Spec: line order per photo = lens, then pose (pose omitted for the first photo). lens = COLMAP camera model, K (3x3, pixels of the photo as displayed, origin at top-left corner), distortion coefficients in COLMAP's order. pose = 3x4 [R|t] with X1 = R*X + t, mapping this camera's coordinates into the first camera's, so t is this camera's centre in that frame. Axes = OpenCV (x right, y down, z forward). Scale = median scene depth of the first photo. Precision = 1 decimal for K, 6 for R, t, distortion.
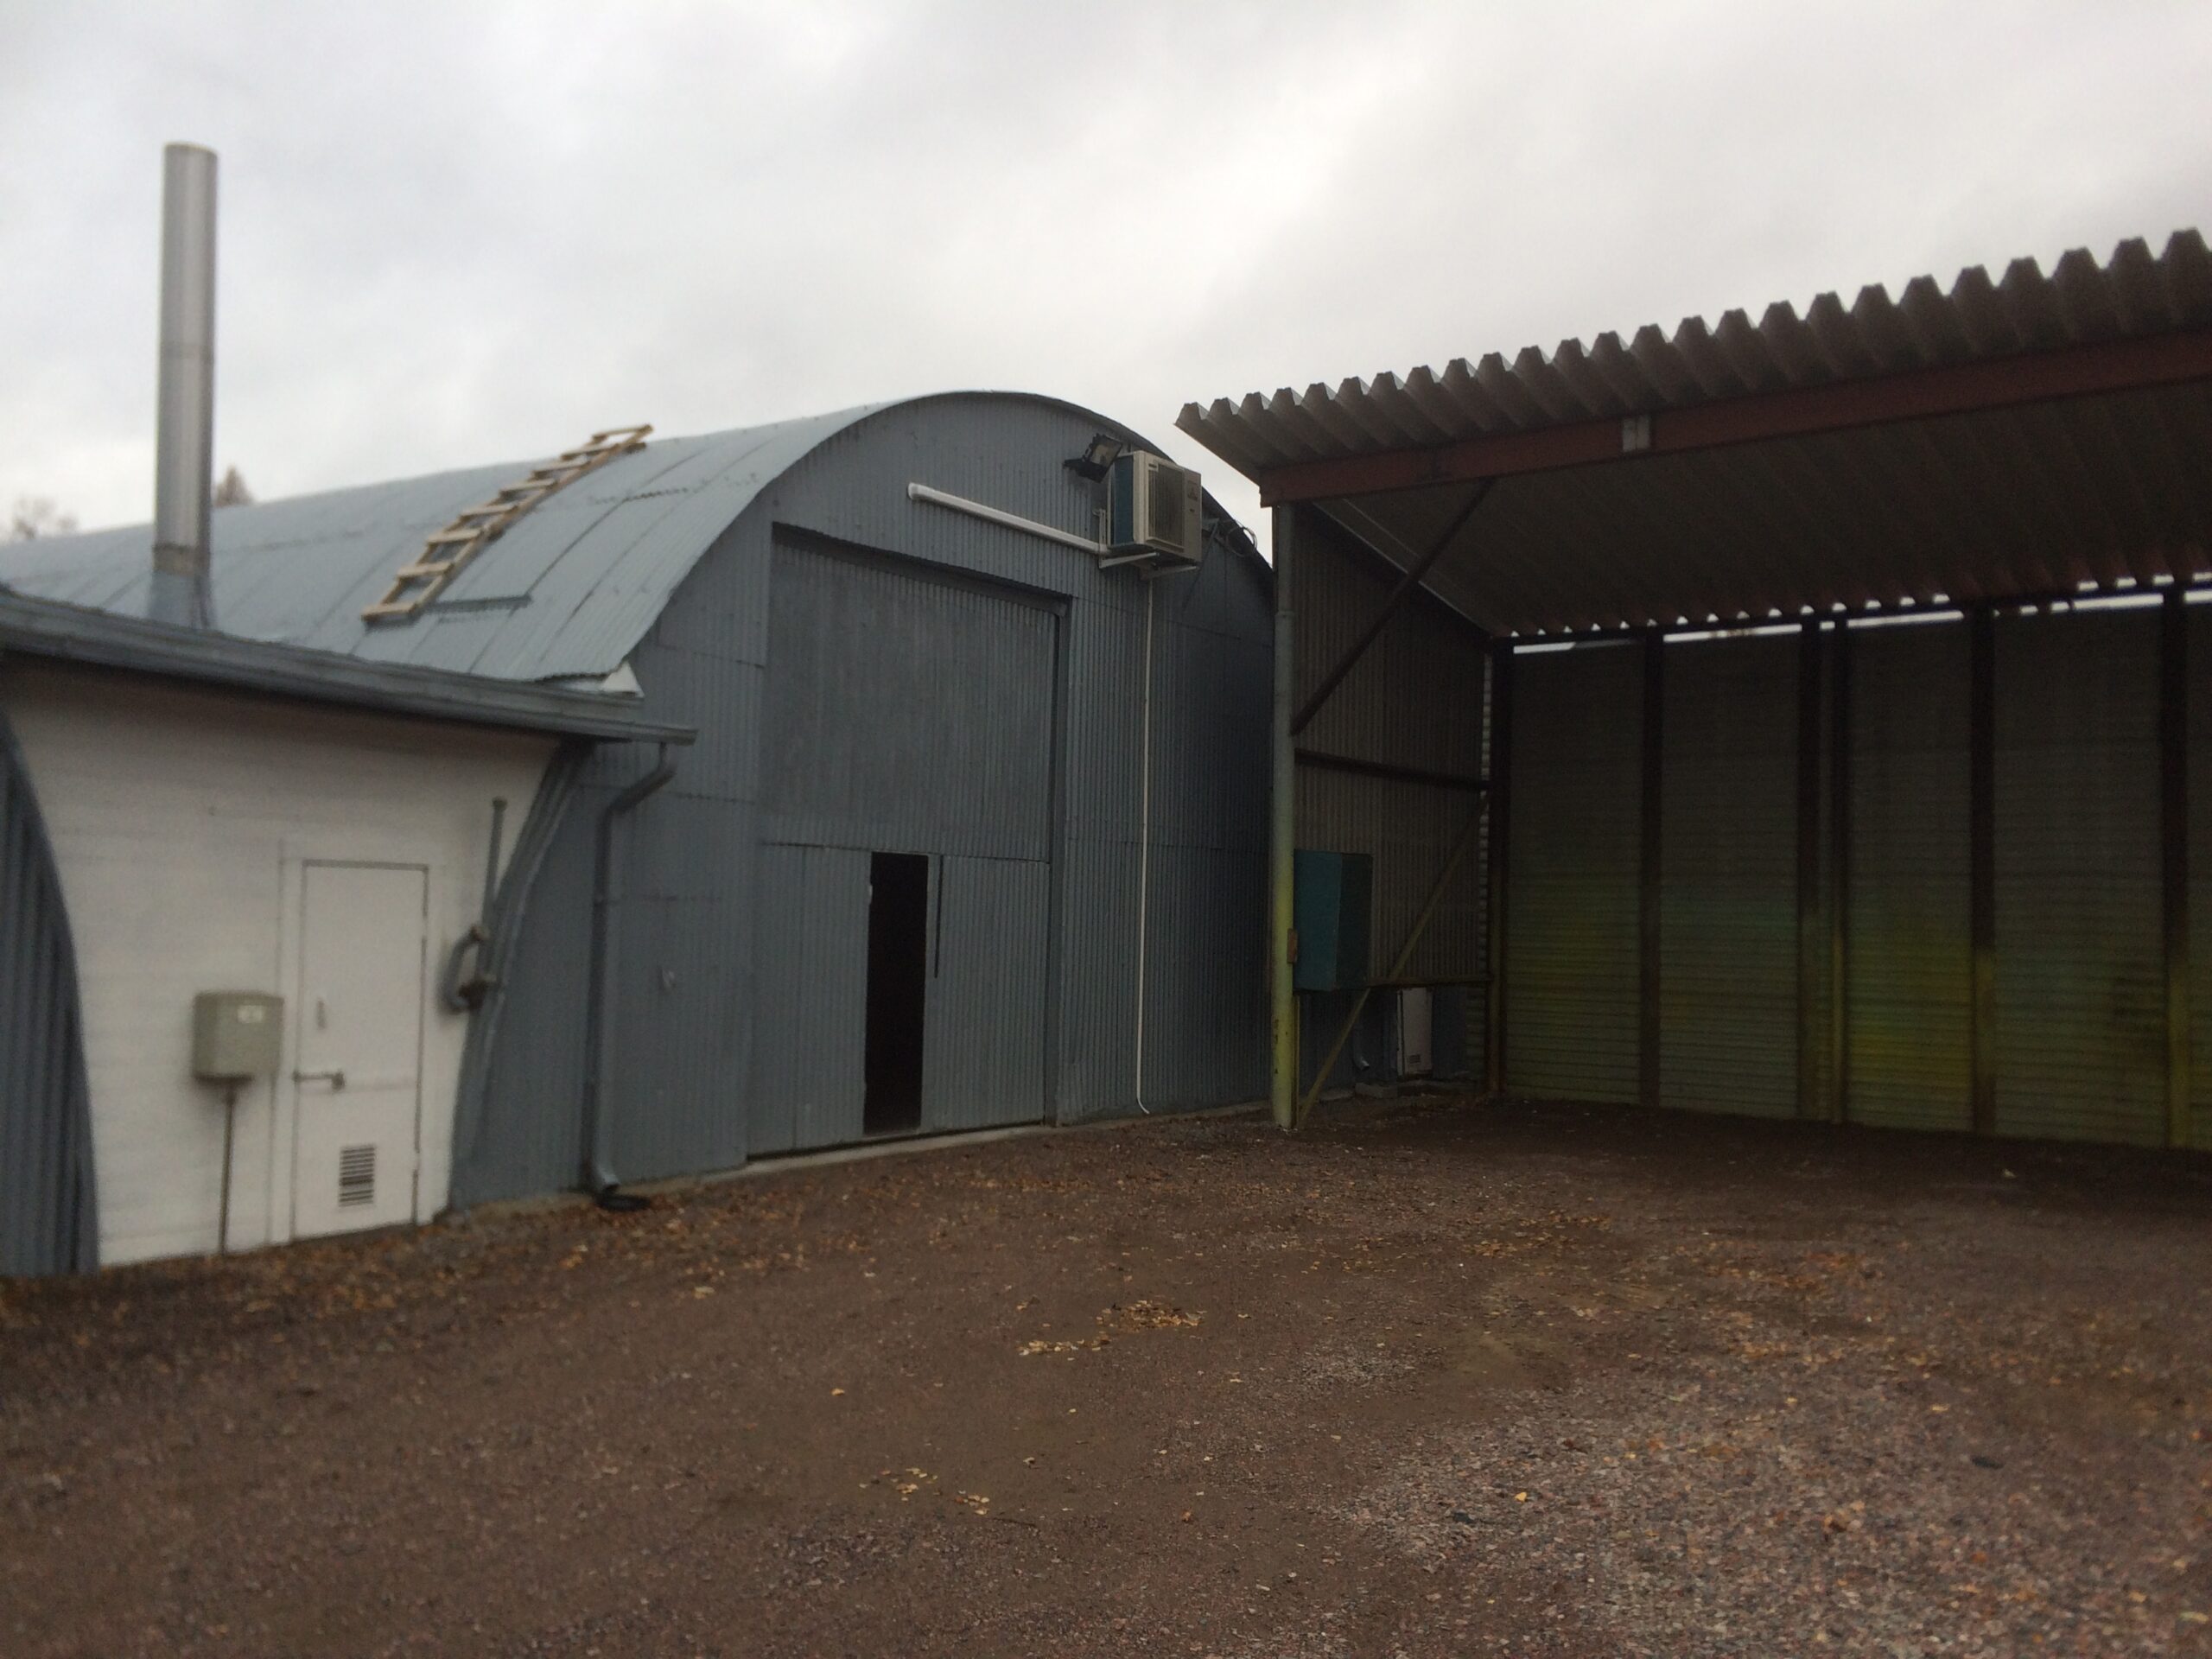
lens RADIAL K [[1904.1, 0, 1096.4], [0, 1904.1, 829.3], [0, 0, 1]] dist [0.072123, -0.089115]
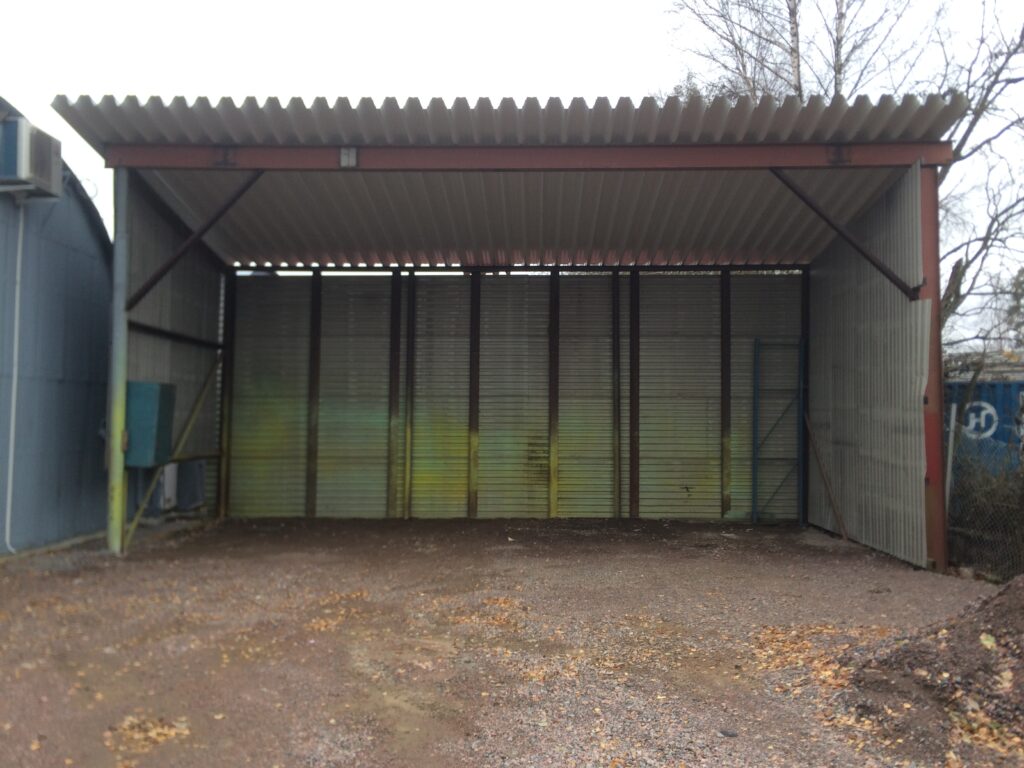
lens RADIAL K [[881.5, 0, 520.7], [0, 881.5, 375.6], [0, 0, 1]] dist [0.072123, -0.089115]
pose [[0.807422, 0.014467, 0.589797, -0.070265], [-0.015325, 0.999876, -0.003546, 0.003387], [-0.589775, -0.006175, 0.807544, 0.176241]]
